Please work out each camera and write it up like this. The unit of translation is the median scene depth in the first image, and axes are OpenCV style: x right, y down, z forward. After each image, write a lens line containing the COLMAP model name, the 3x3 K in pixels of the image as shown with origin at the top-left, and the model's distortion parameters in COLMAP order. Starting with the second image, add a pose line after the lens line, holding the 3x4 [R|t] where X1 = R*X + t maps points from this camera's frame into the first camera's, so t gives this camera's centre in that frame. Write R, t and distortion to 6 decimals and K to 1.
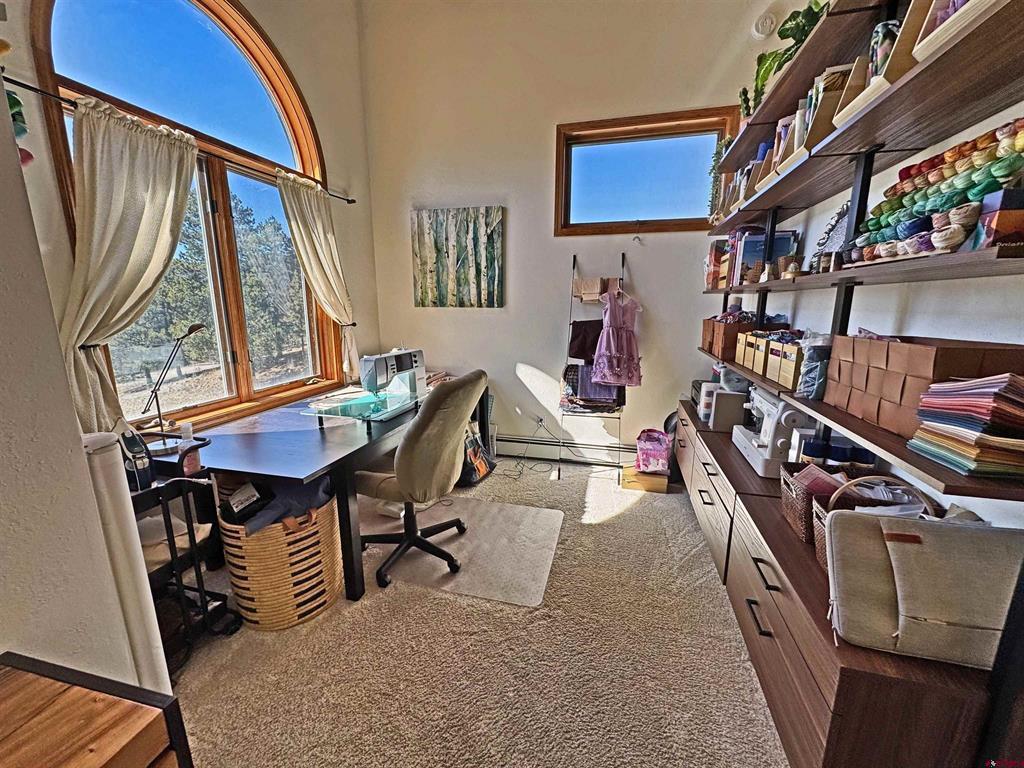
lens RADIAL K [[407.4, 0, 509.1], [0, 407.4, 383.4], [0, 0, 1]] dist [-0.000795, -0.000166]
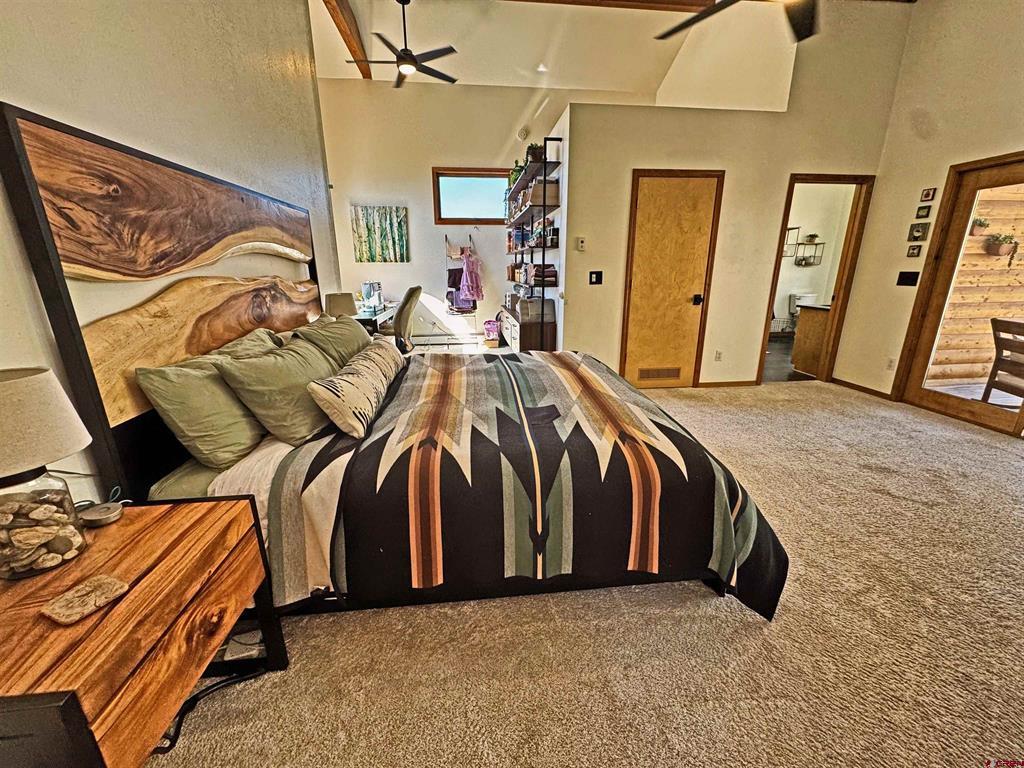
lens RADIAL K [[407.4, 0, 511.2], [0, 407.4, 383.7], [0, 0, 1]] dist [-0.000795, -0.000166]
pose [[0.932306, -0.106669, 0.345584, -0.295142], [0.075407, 0.991848, 0.102716, 0.216135], [-0.353723, -0.069703, 0.932749, -0.975562]]
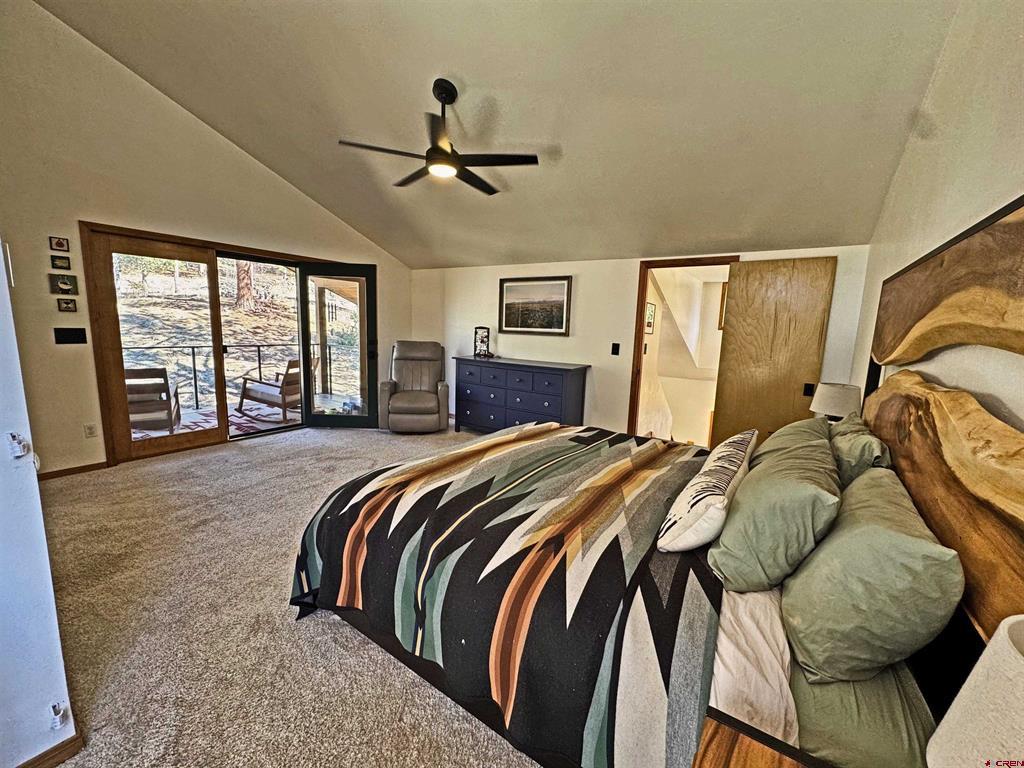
lens RADIAL K [[407.4, 0, 510.8], [0, 407.4, 385.7], [0, 0, 1]] dist [-0.000795, -0.000166]
pose [[-0.938071, -0.085416, 0.335749, 0.085277], [0.031864, 0.943751, 0.329120, -0.739801], [-0.344975, 0.319436, -0.882583, 3.417673]]
